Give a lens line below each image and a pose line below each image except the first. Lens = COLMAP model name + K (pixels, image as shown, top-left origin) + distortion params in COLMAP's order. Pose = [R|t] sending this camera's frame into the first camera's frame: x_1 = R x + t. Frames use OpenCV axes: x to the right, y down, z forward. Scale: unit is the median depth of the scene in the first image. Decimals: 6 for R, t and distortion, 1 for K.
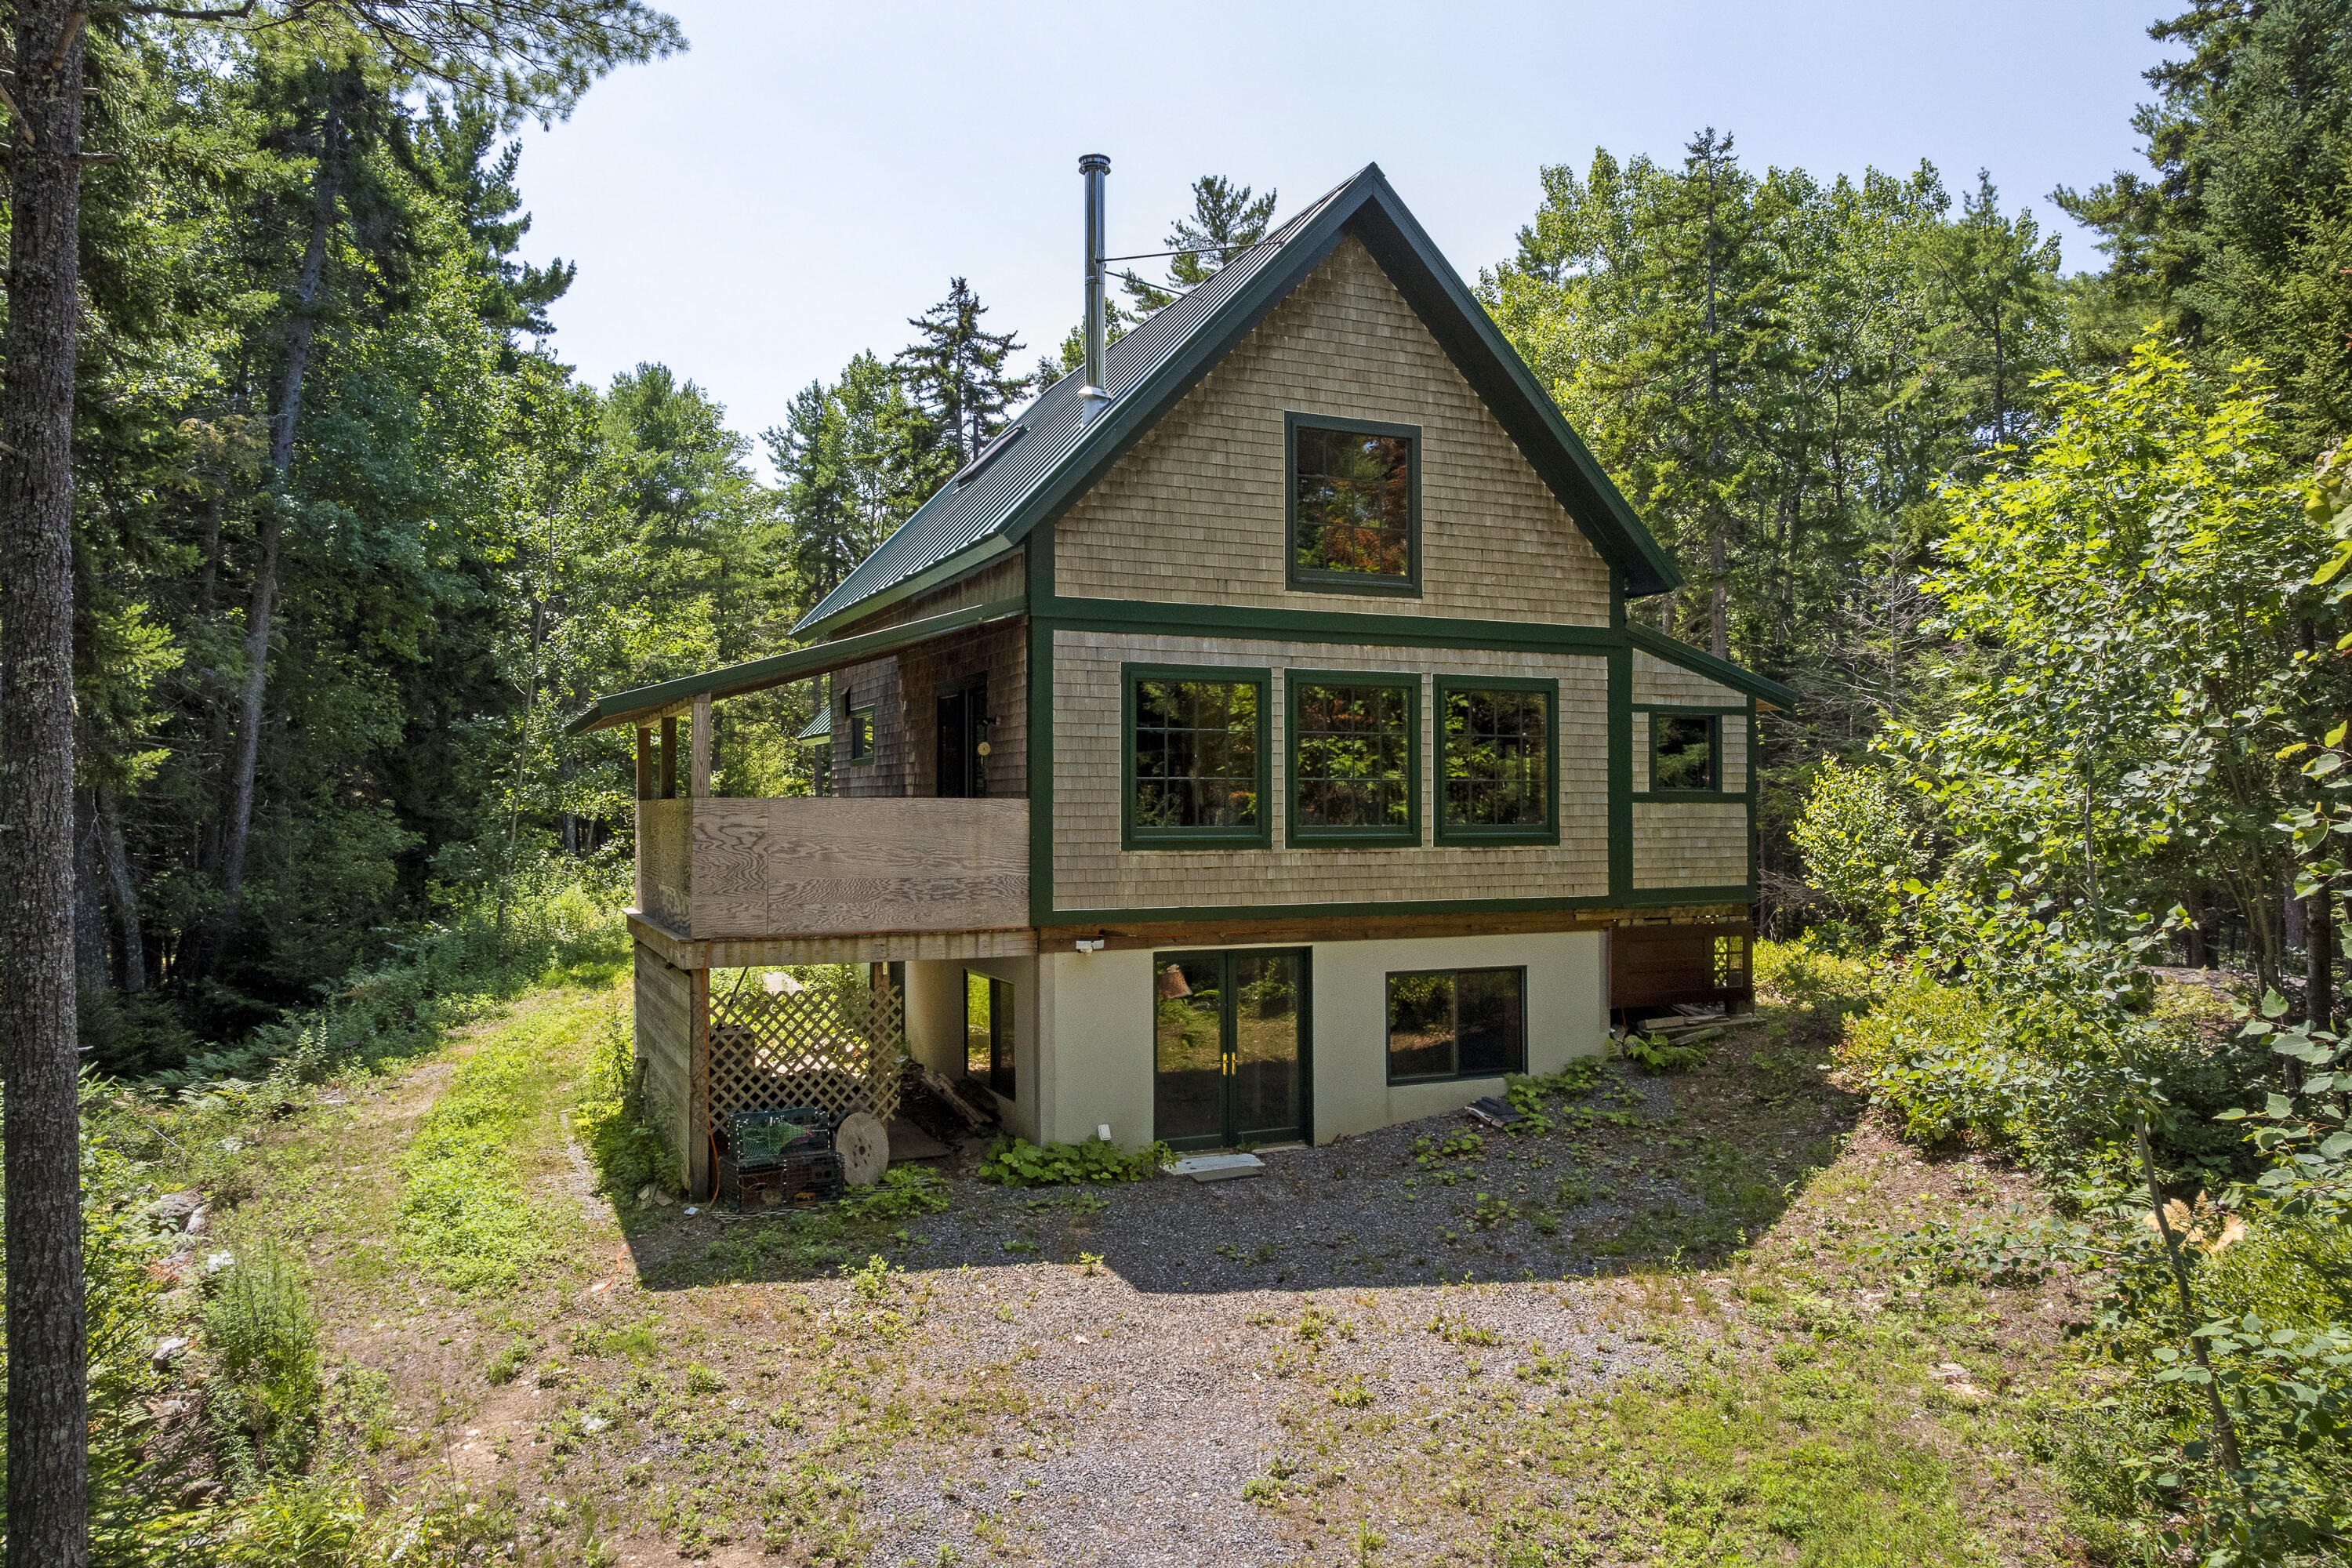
lens RADIAL K [[1577.1, 0, 1176.0], [0, 1577.1, 784.0], [0, 0, 1]] dist [0.018969, 0.000175]
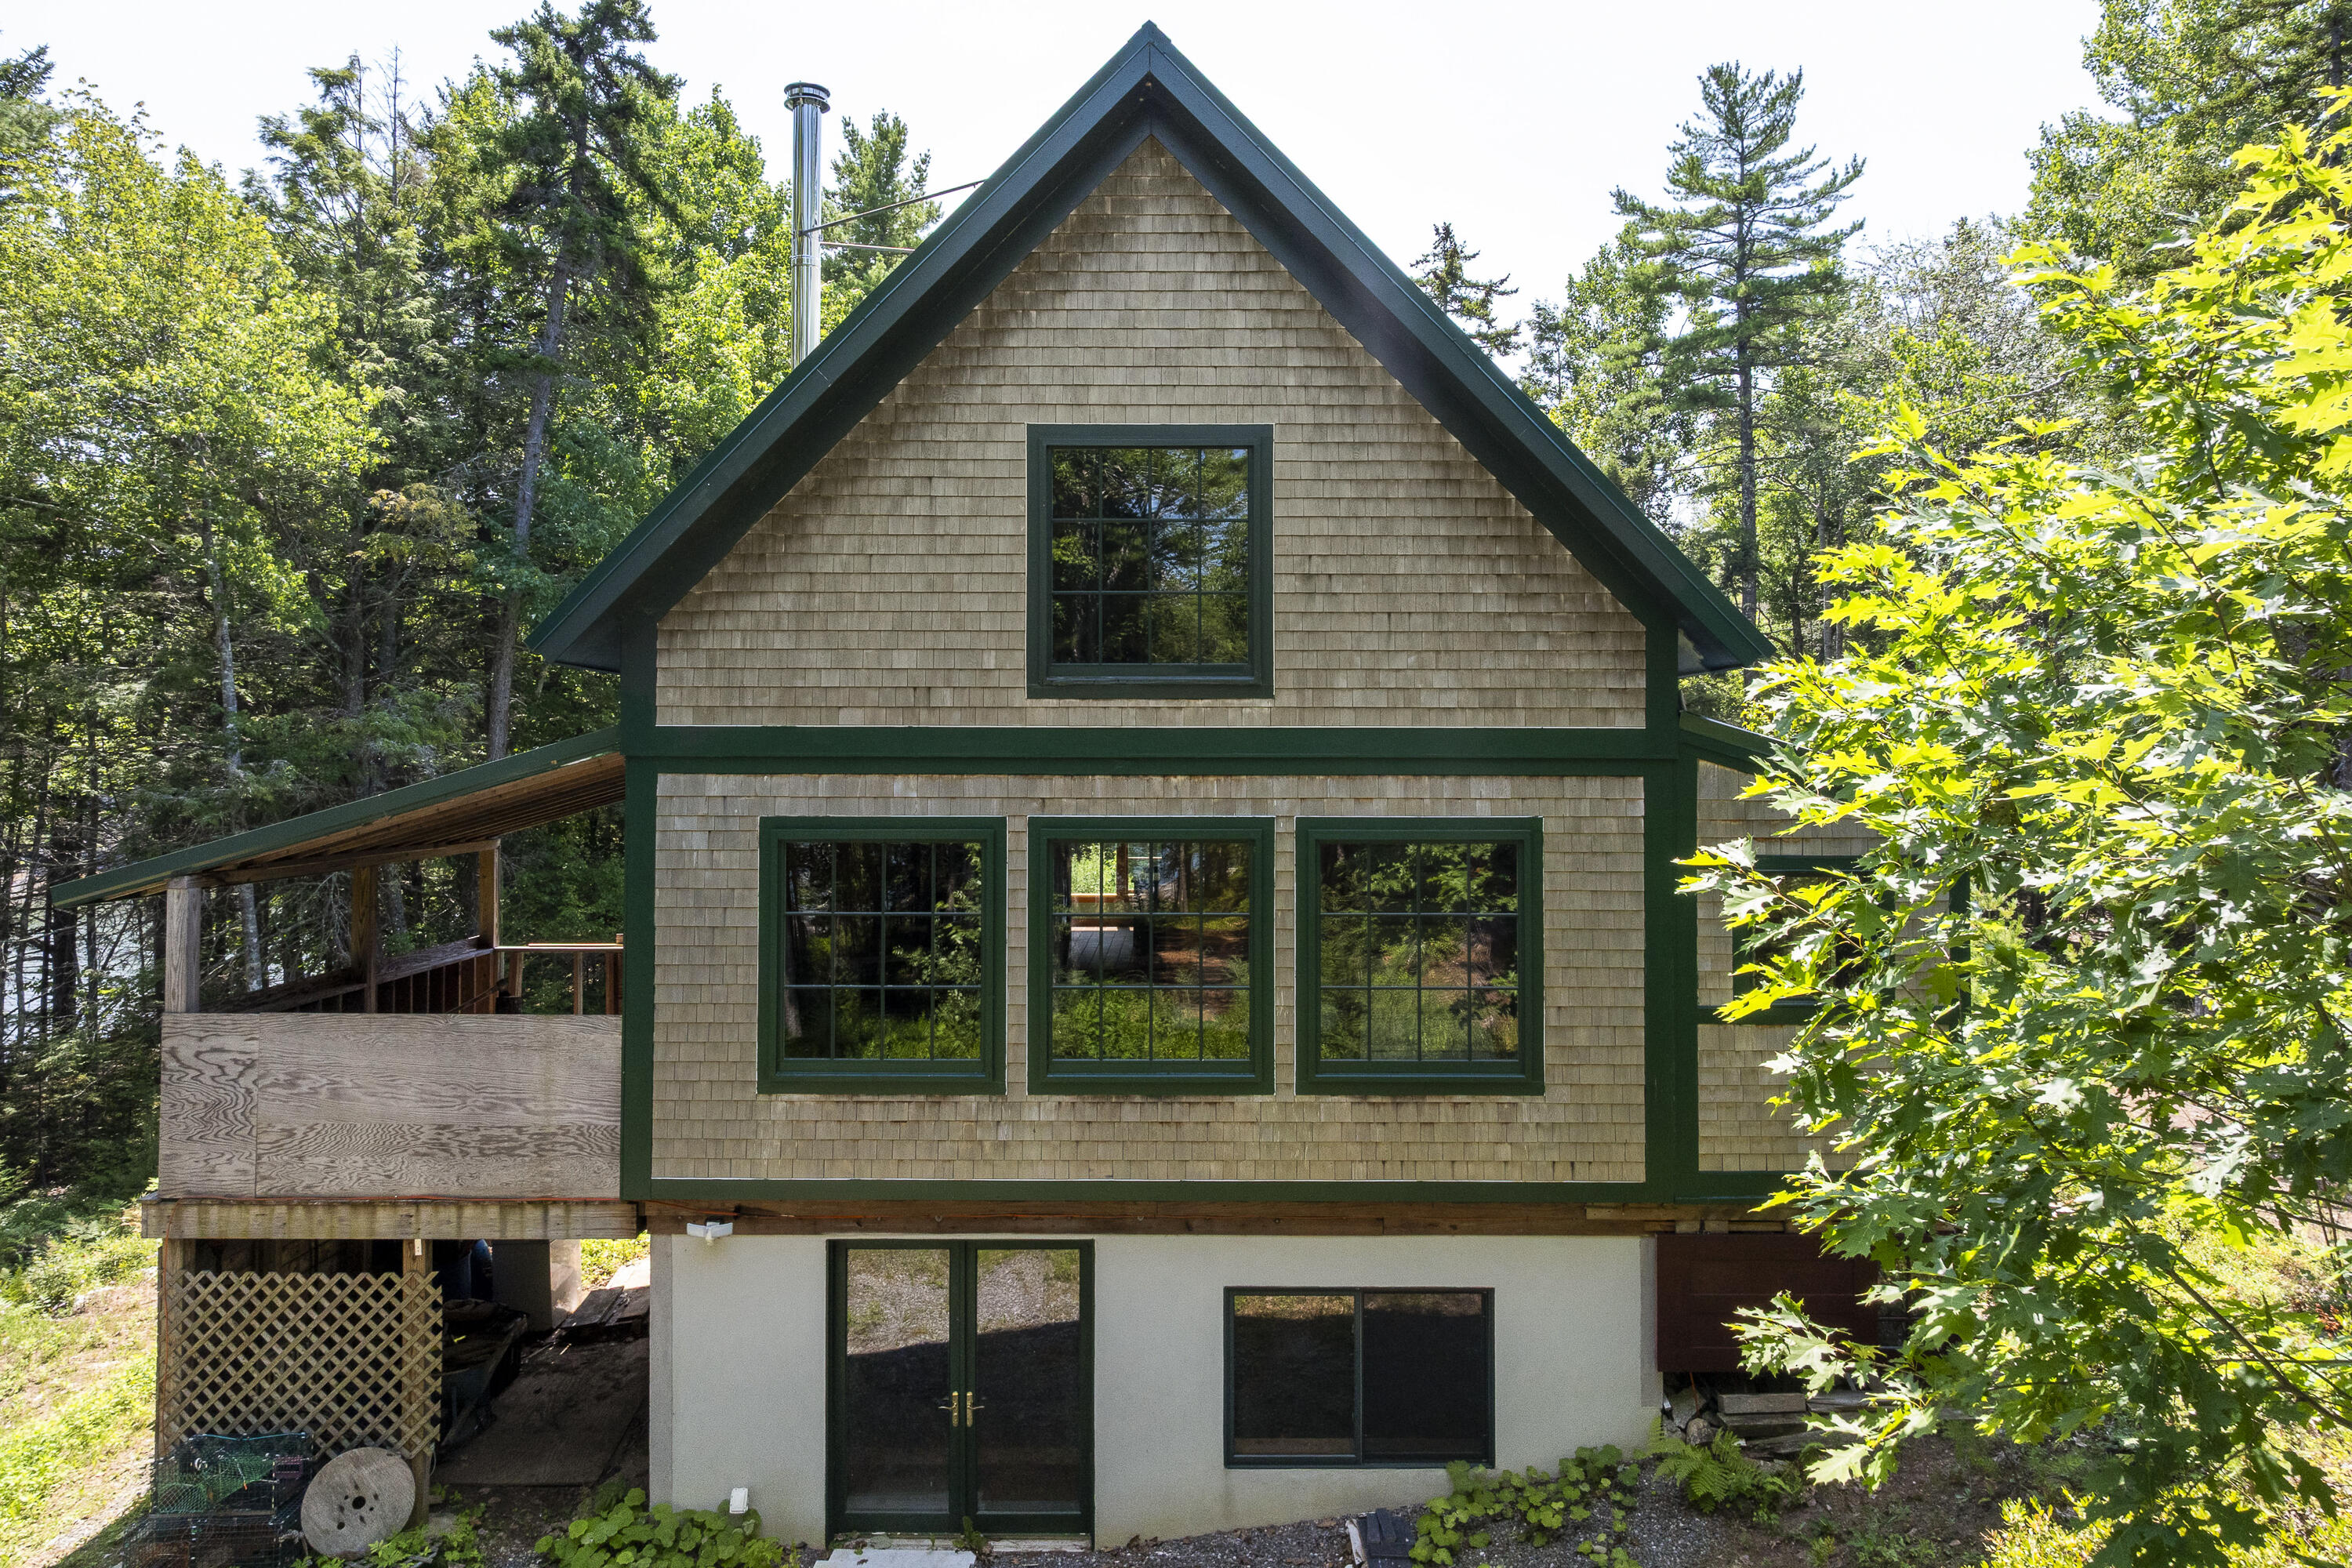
lens RADIAL K [[1601.3, 0, 1176.2], [0, 1601.3, 730.6], [0, 0, 1]] dist [-0.004624, -0.000700]
pose [[0.912148, -0.005070, -0.409829, 0.381328], [0.003388, 0.999983, -0.004830, -0.101811], [0.409846, 0.003017, 0.912150, 0.403933]]
